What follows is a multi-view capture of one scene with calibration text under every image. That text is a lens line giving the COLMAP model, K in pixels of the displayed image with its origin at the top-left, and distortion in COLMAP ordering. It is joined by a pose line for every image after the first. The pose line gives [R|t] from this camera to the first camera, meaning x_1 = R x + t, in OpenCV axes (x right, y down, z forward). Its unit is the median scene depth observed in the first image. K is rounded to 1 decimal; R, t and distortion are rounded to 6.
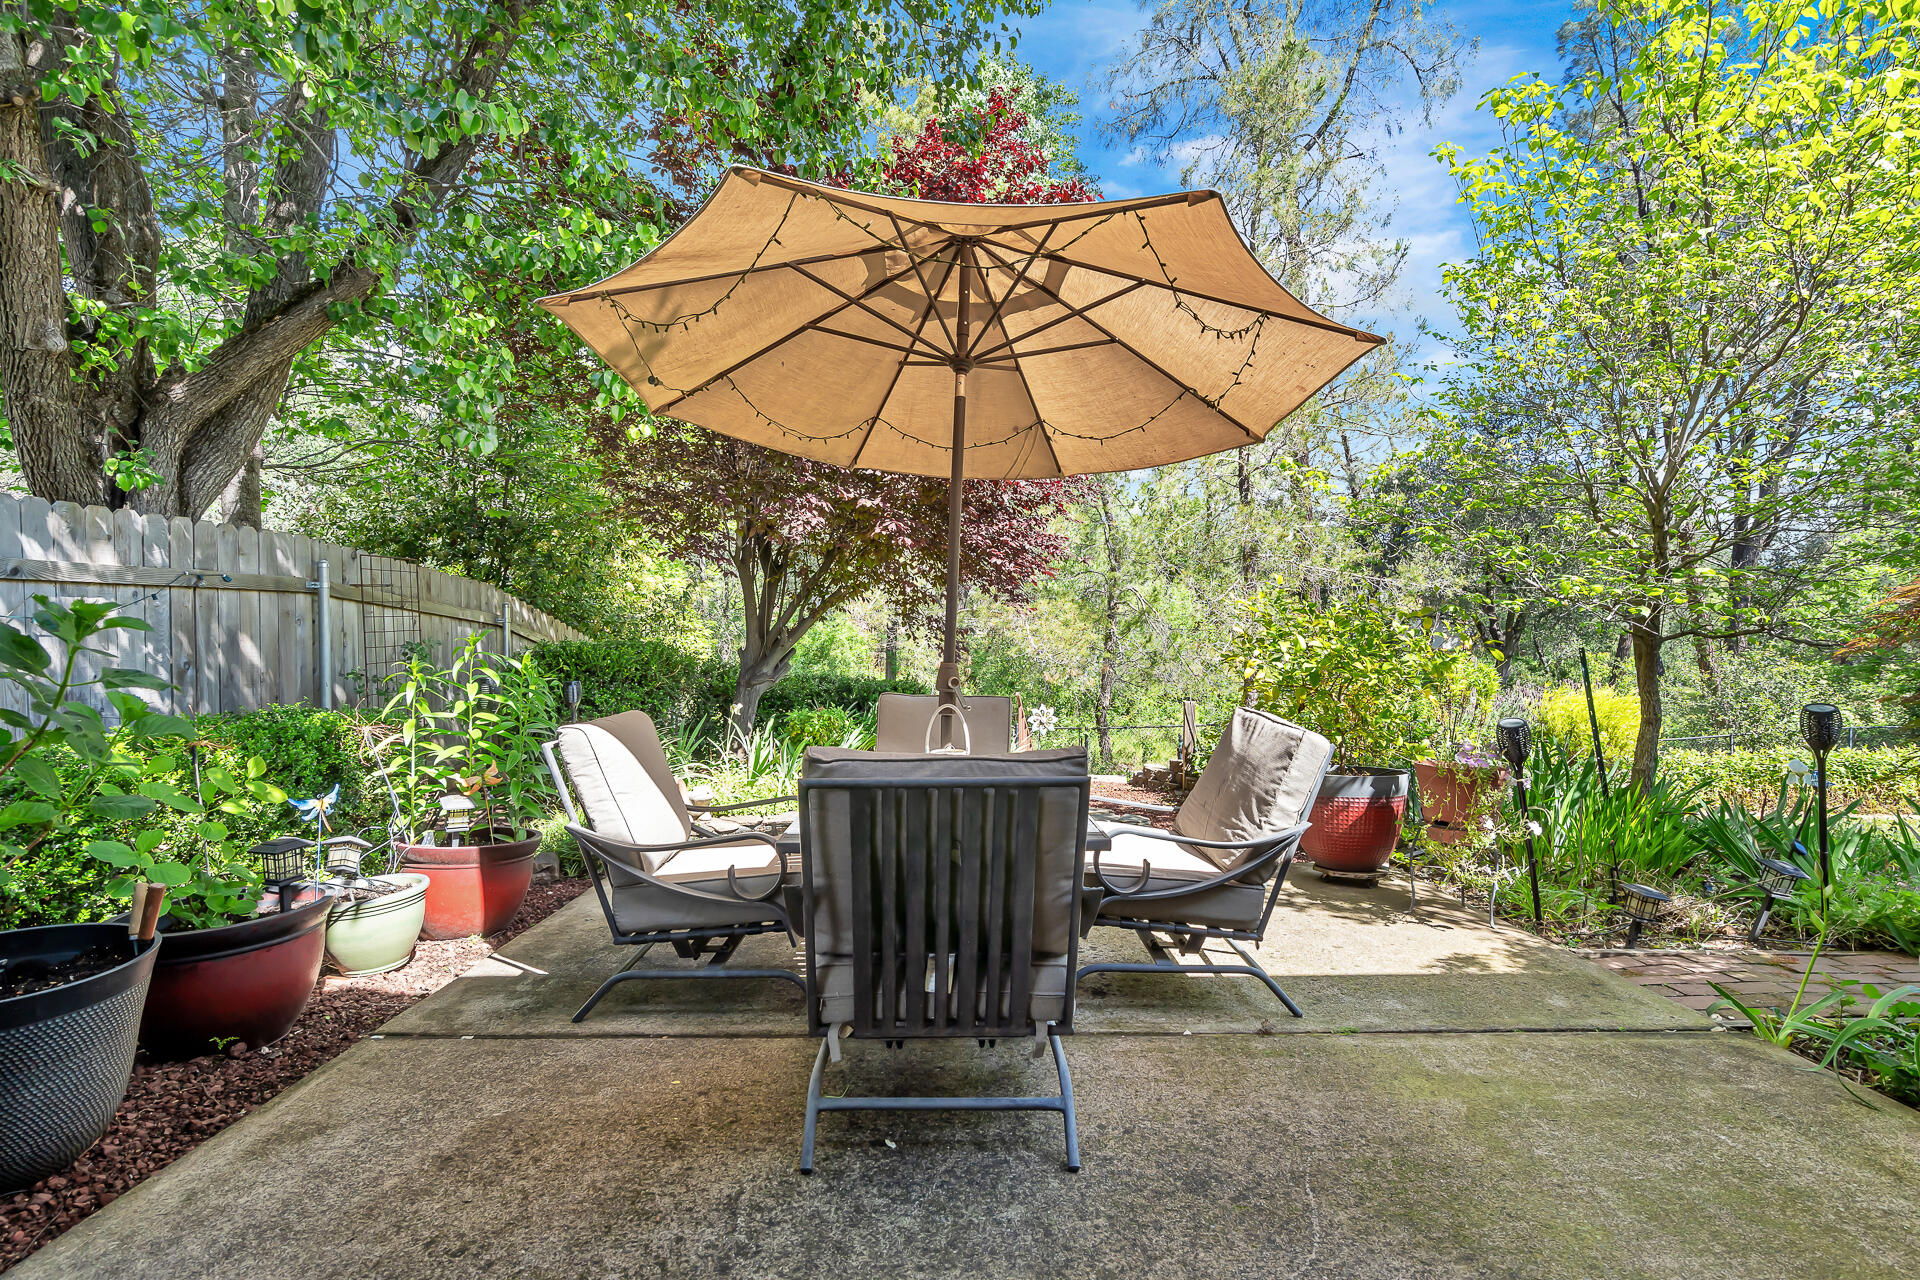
lens RADIAL K [[886.4, 0, 960.0], [0, 886.4, 640.0], [0, 0, 1]] dist [-0.000758, 0.000599]
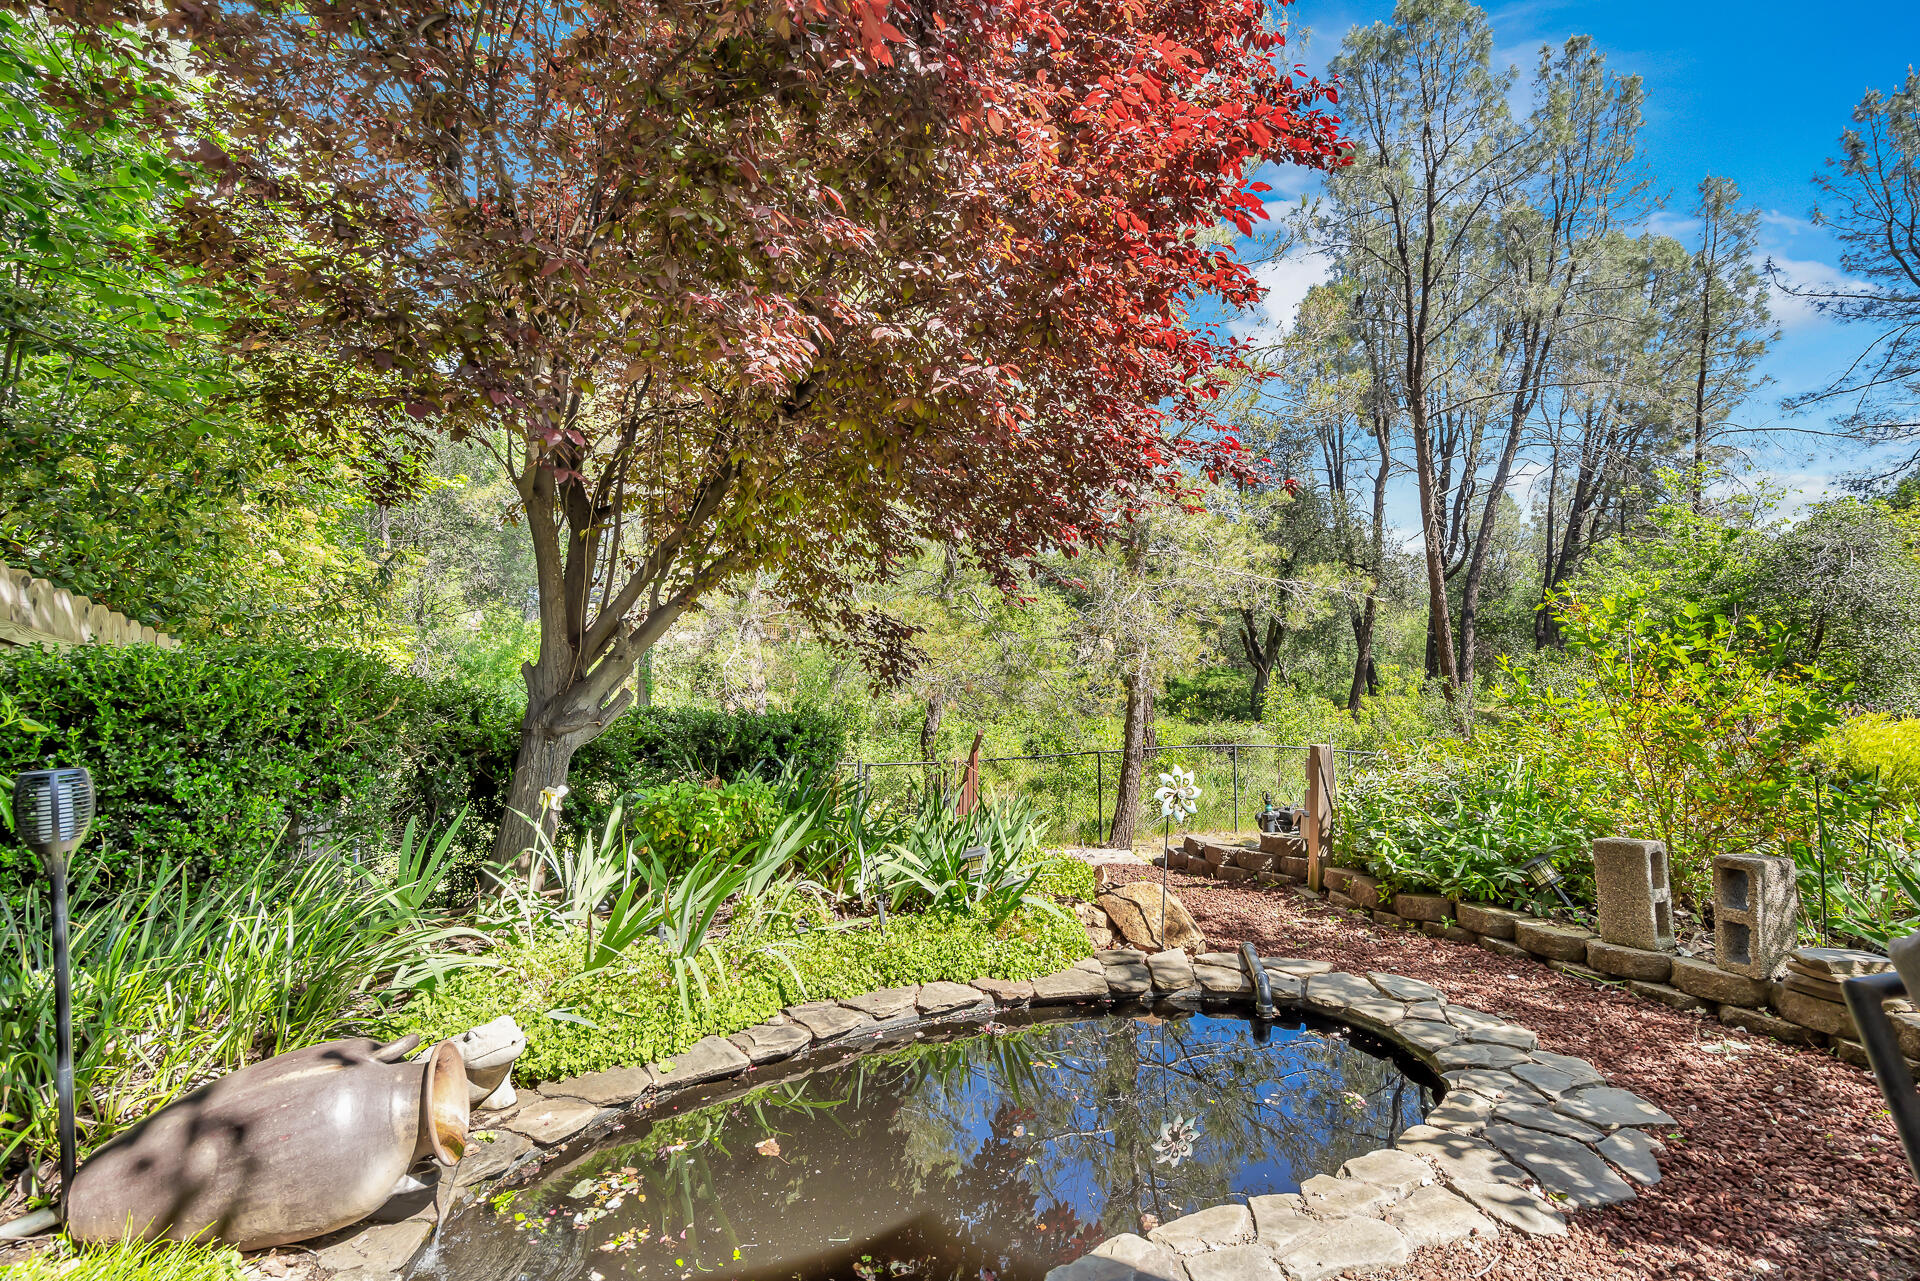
lens RADIAL K [[886.4, 0, 960.0], [0, 886.4, 640.5], [0, 0, 1]] dist [-0.000758, 0.000599]
pose [[0.955921, 0.003146, 0.293607, -0.159769], [0.000703, 0.999915, -0.013002, 0.003590], [-0.293623, 0.012636, 0.955838, 0.440023]]
